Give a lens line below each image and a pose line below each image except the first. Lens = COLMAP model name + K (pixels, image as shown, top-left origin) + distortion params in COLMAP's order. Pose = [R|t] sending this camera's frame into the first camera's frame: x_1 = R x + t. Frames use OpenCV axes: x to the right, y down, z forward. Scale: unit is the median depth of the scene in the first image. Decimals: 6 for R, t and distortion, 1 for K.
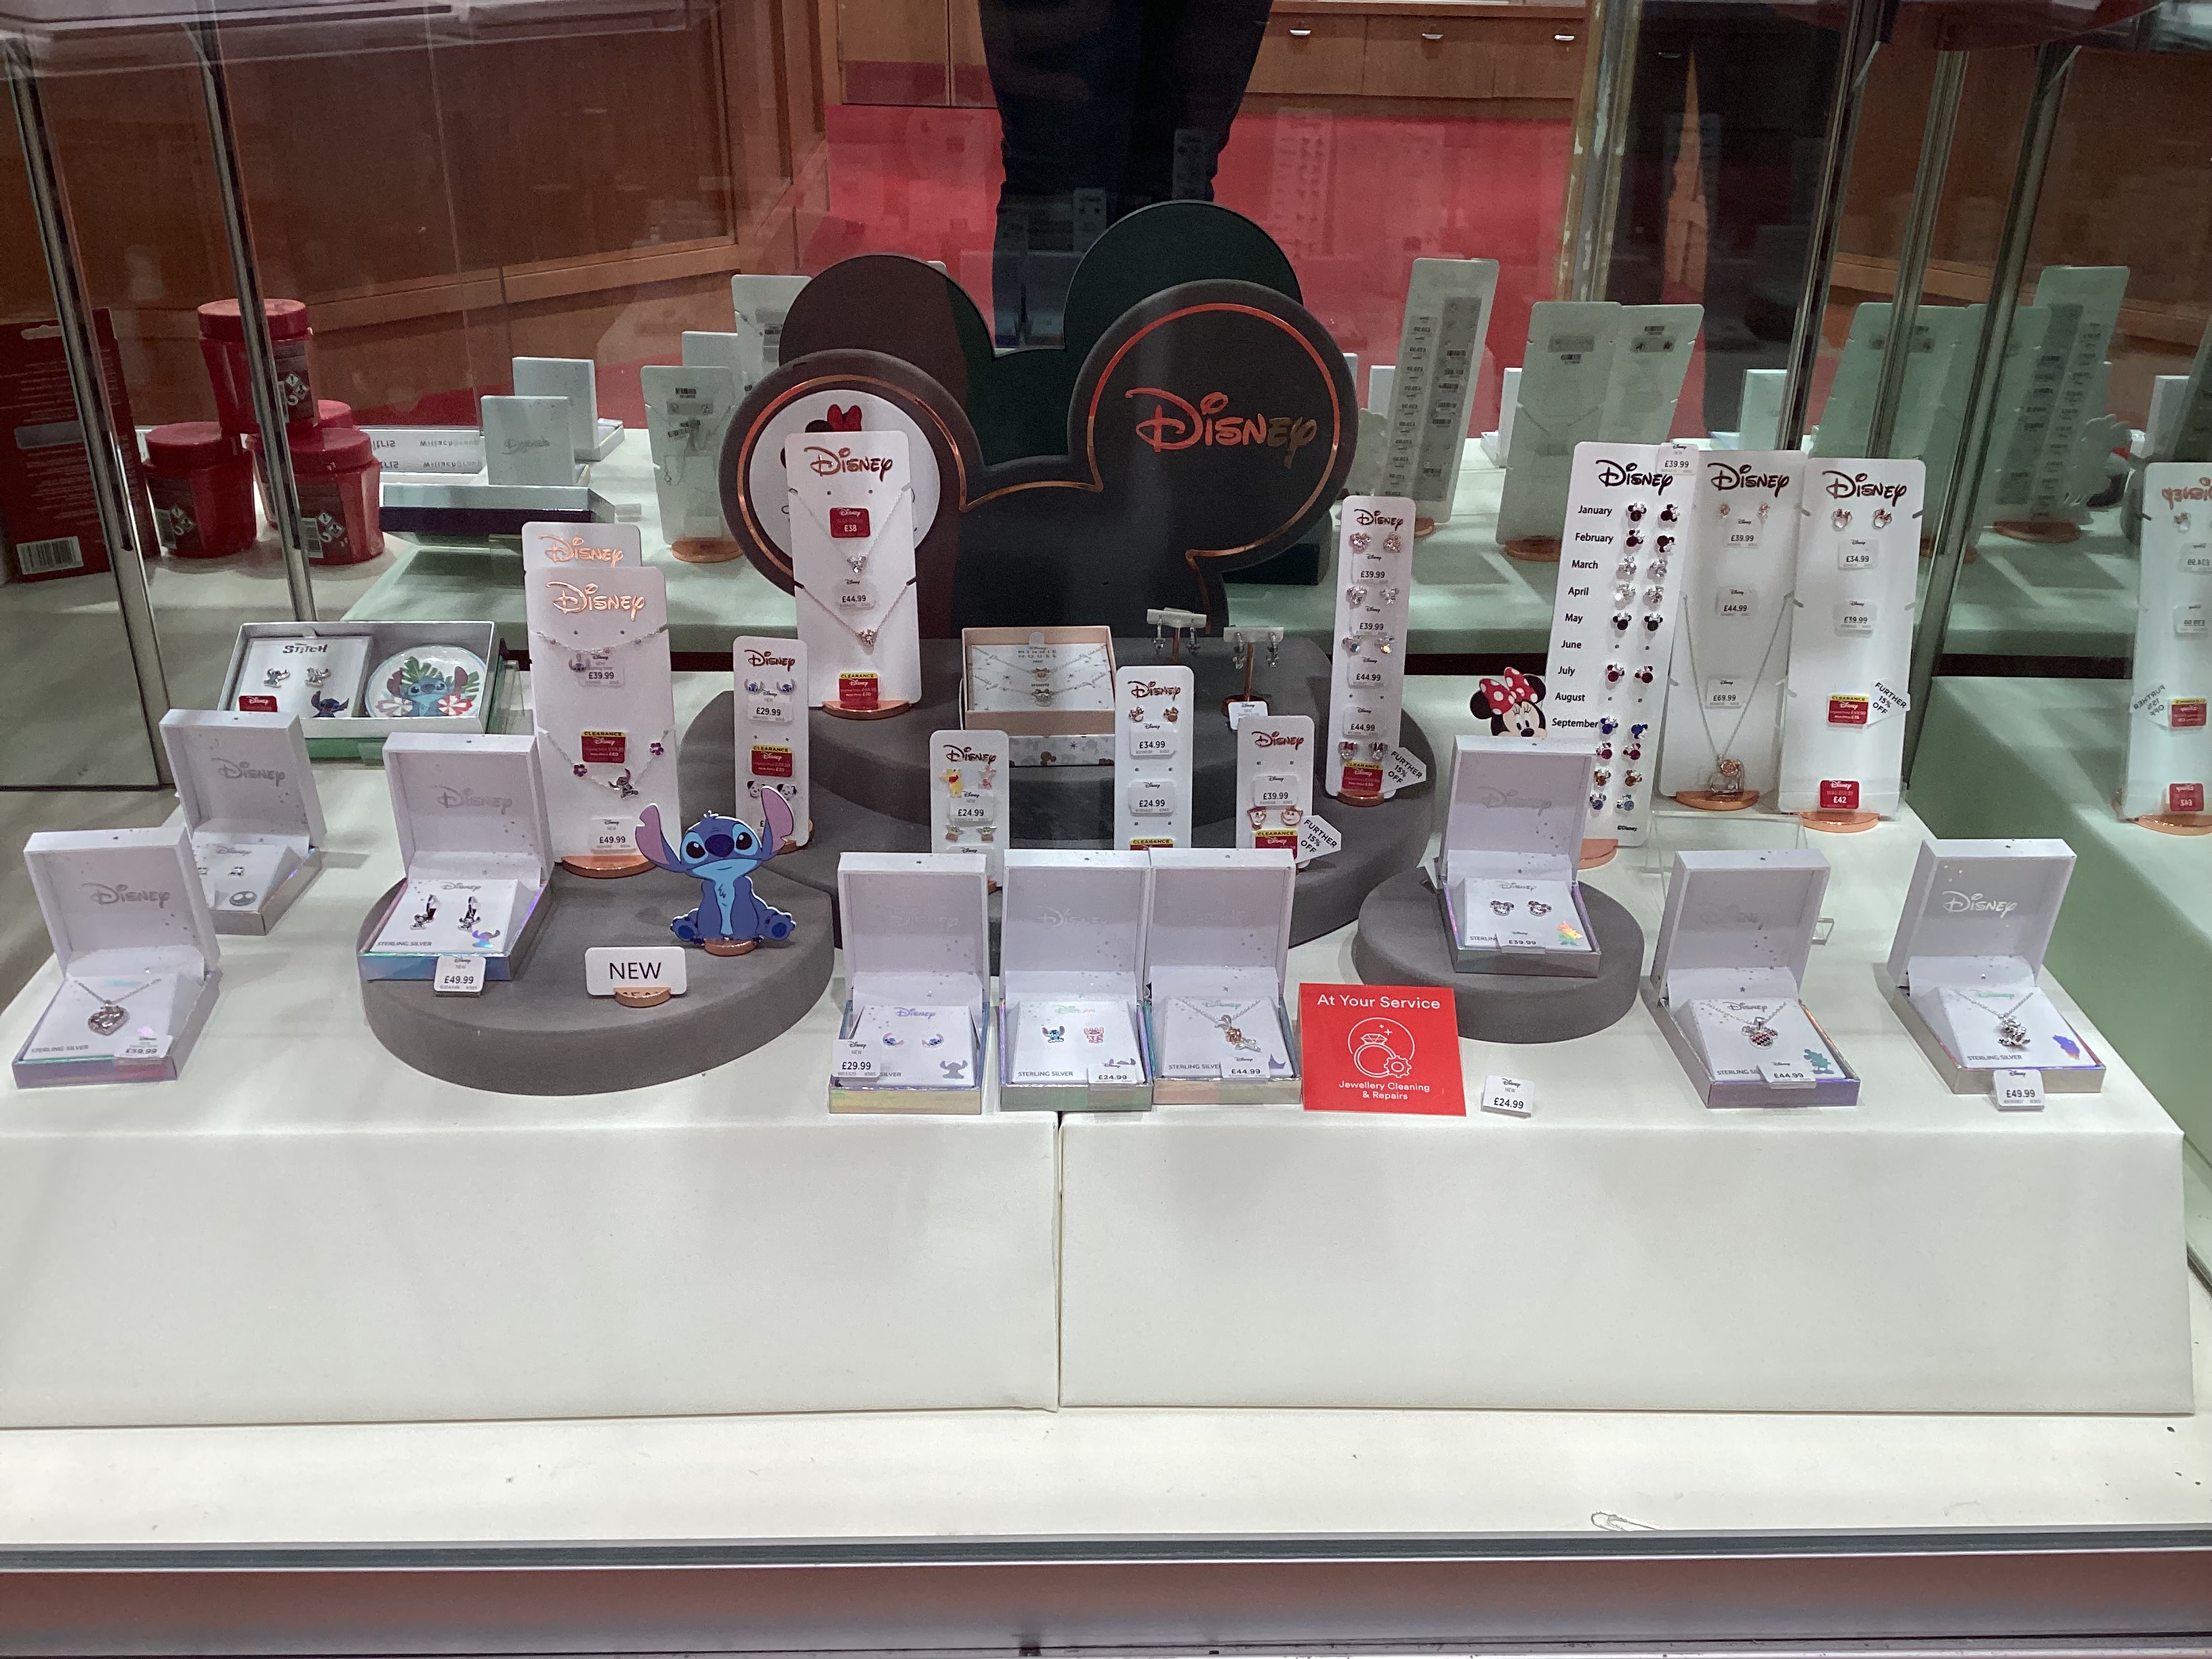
lens RADIAL K [[1933.9, 0, 1099.2], [0, 1933.9, 844.1], [0, 0, 1]] dist [0.119308, -0.223694]
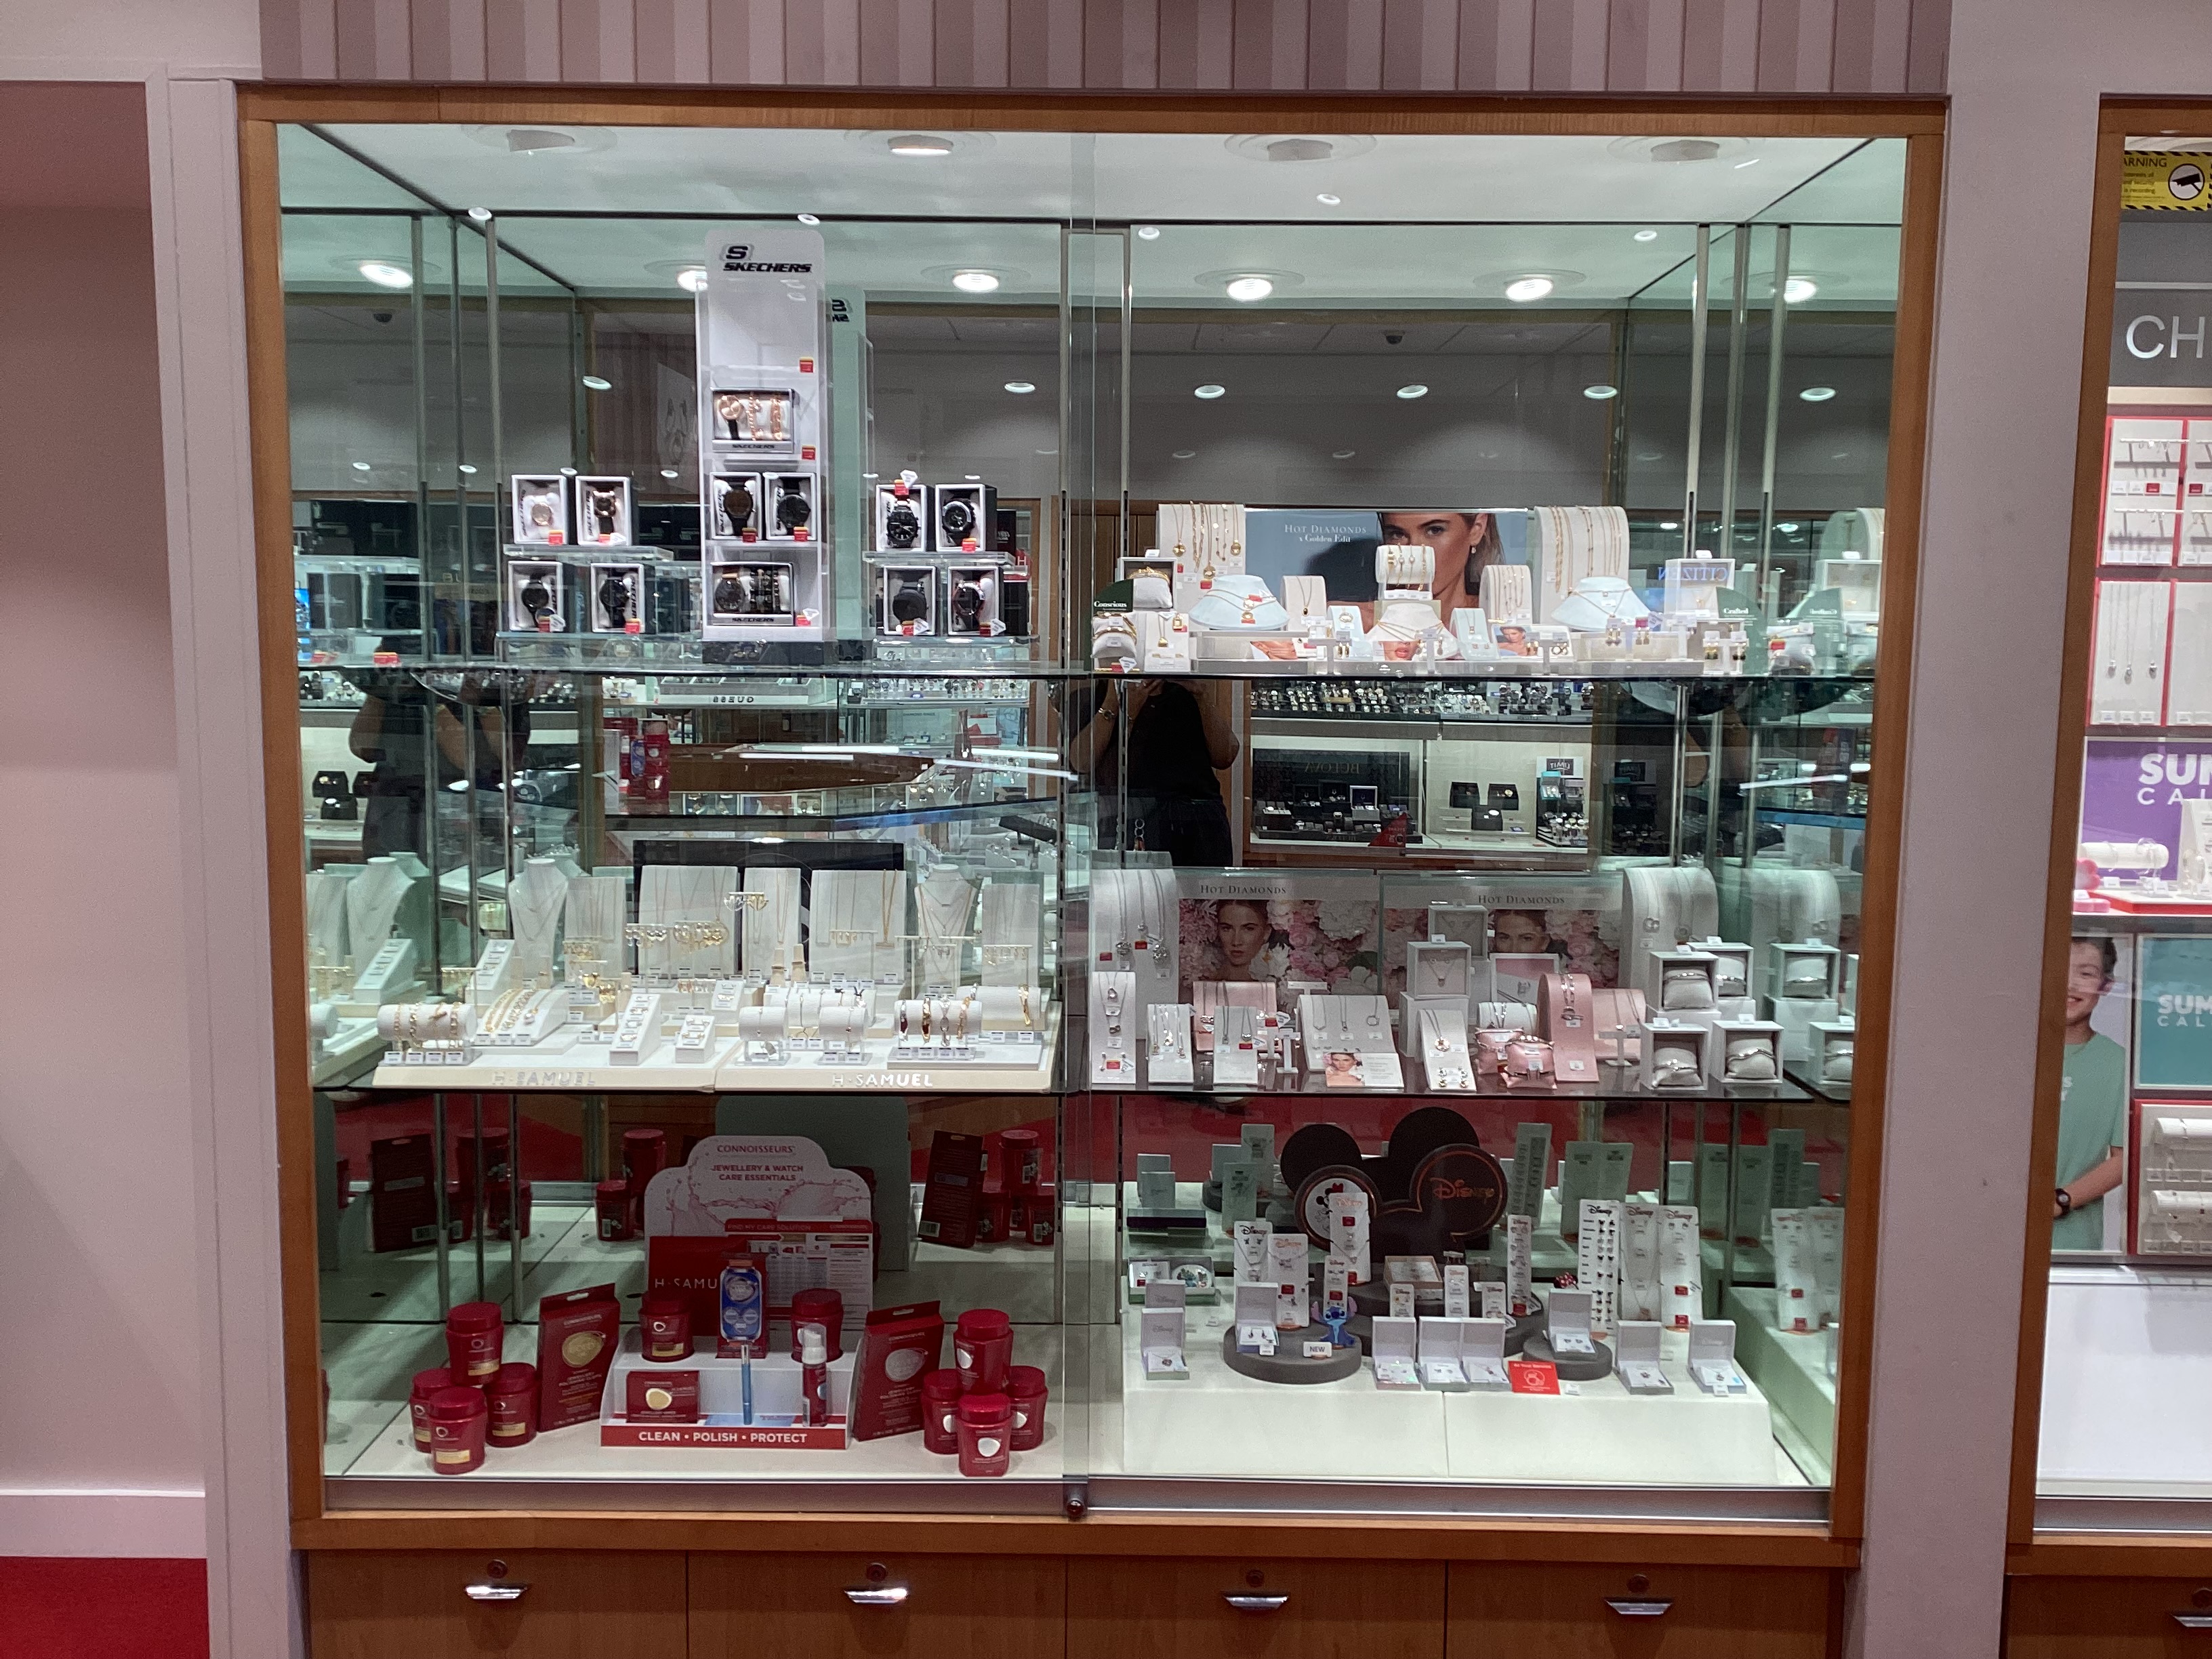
lens RADIAL K [[1933.9, 0, 1099.2], [0, 1933.9, 844.1], [0, 0, 1]] dist [0.119308, -0.223694]
pose [[0.999324, -0.000321, -0.036757, -0.416163], [-0.012774, 0.934605, -0.355457, 0.388663], [0.034467, 0.355686, 0.933970, -2.174174]]
